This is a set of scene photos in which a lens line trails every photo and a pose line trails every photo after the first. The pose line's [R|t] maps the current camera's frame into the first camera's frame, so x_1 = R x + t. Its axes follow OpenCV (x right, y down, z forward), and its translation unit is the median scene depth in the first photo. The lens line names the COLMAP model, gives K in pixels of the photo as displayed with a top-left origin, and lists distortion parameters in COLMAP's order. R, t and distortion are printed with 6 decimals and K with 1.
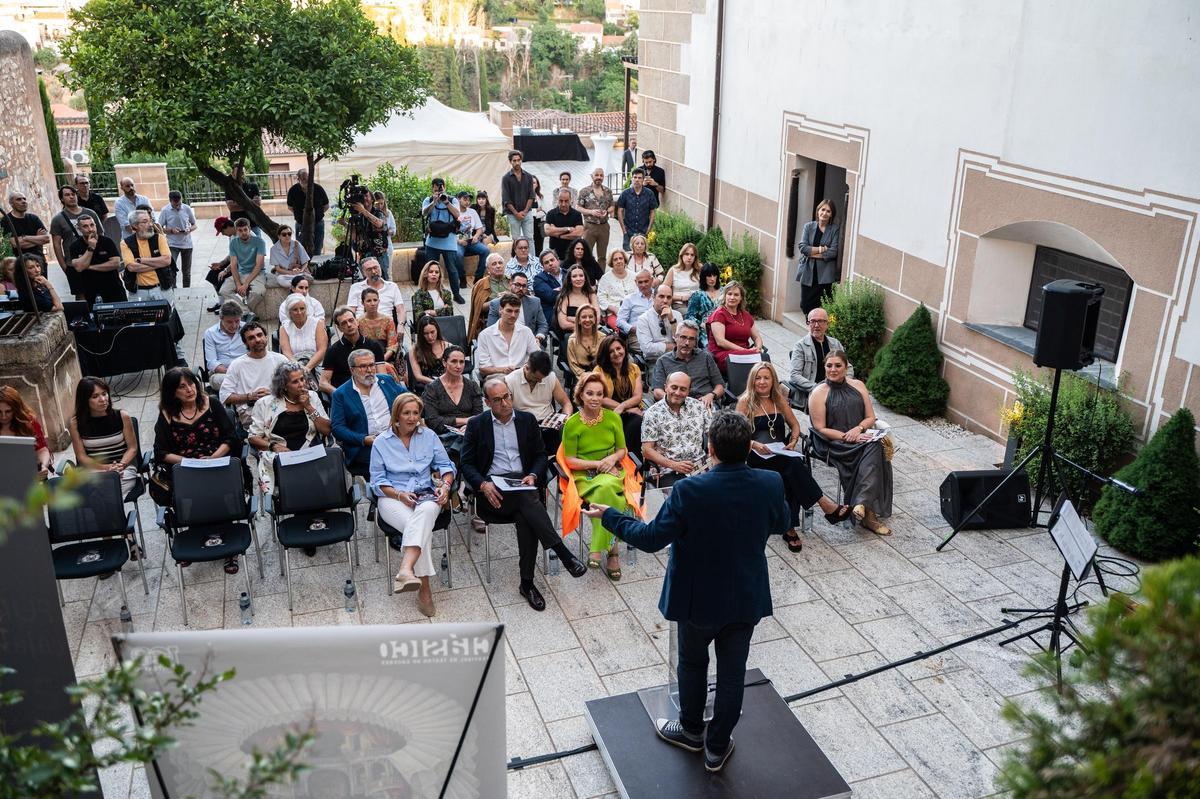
lens RADIAL K [[982.0, 0, 592.9], [0, 982.0, 407.1], [0, 0, 1]] dist [-0.002768, -0.000861]
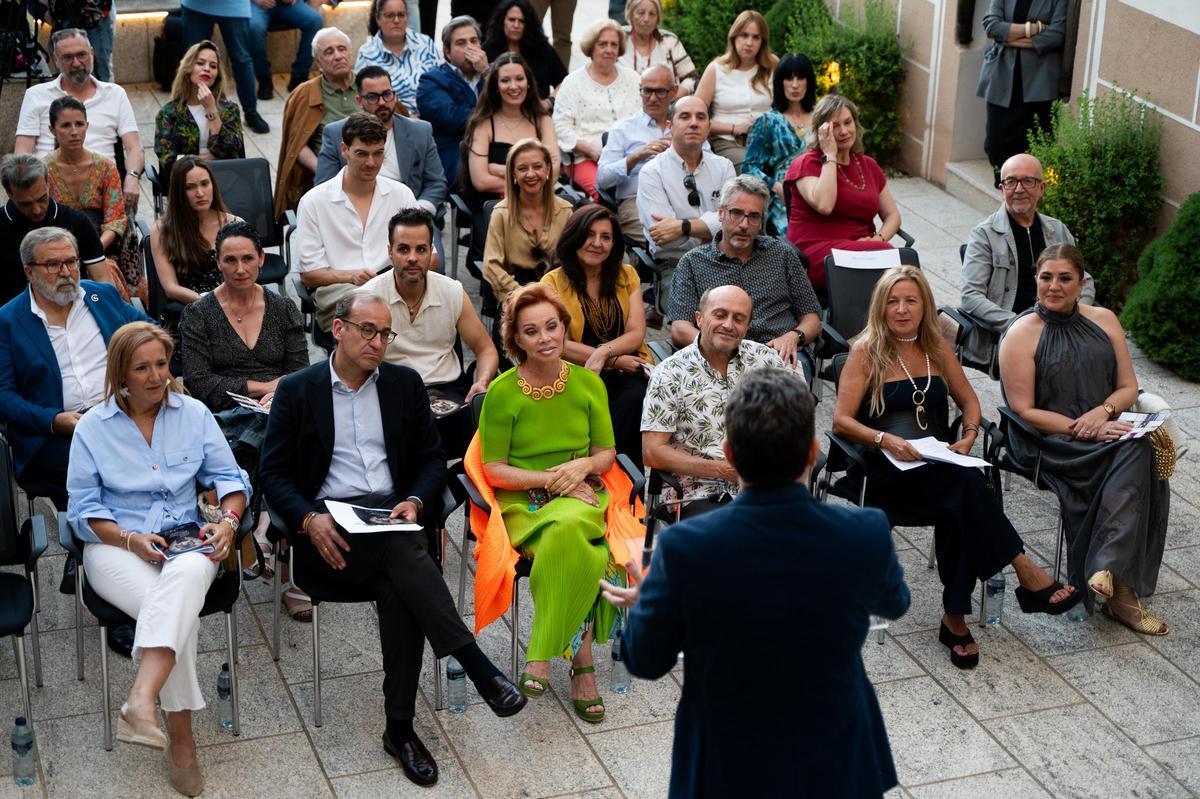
lens RADIAL K [[973.0, 0, 601.4], [0, 973.0, 369.5], [0, 0, 1]] dist [0.008004, 0.001212]
pose [[0.998134, 0.008503, 0.060475, 0.000218], [-0.011530, 0.998689, 0.049882, -0.018116], [-0.059971, -0.050486, 0.996923, 0.531964]]
